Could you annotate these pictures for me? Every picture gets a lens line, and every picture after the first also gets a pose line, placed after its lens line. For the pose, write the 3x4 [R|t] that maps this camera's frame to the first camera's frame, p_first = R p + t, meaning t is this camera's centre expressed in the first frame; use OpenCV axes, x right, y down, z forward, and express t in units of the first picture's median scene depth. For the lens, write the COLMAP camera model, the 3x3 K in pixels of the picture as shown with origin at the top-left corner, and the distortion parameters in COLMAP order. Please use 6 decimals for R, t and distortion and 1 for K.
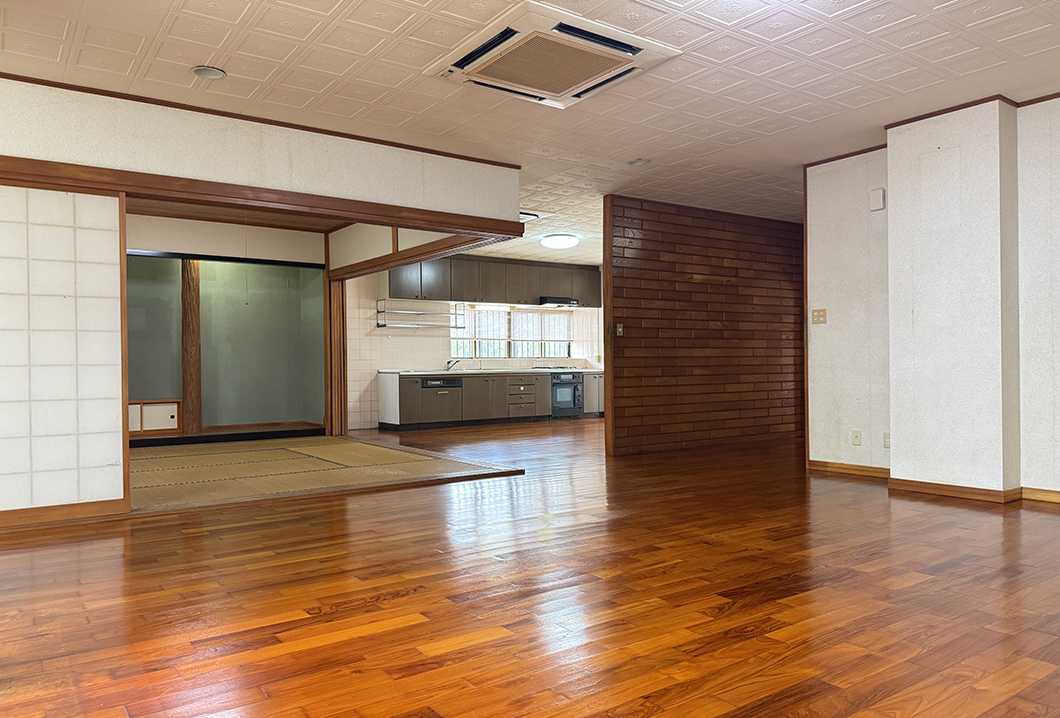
lens RADIAL K [[739.4, 0, 530.2], [0, 739.4, 358.6], [0, 0, 1]] dist [0.031000, -0.012517]
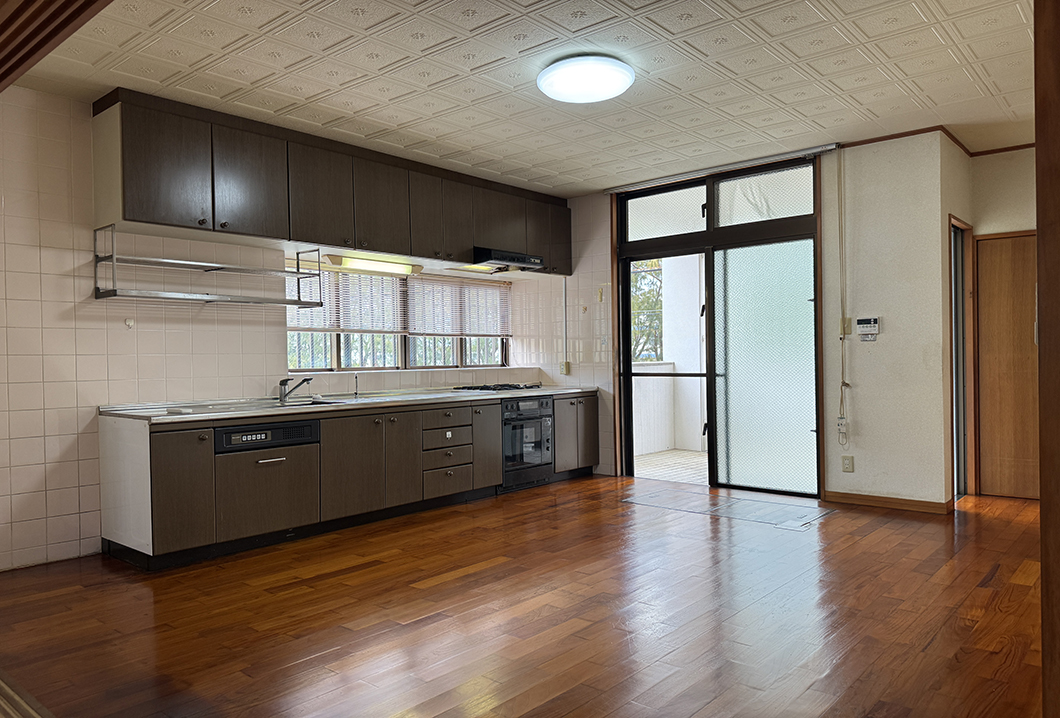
lens RADIAL K [[739.4, 0, 530.5], [0, 739.4, 362.3], [0, 0, 1]] dist [0.031000, -0.012517]
pose [[0.971543, -0.006803, 0.236764, -0.069753], [0.004974, 0.999953, 0.008321, -0.009272], [-0.236809, -0.006906, 0.971532, 0.520023]]
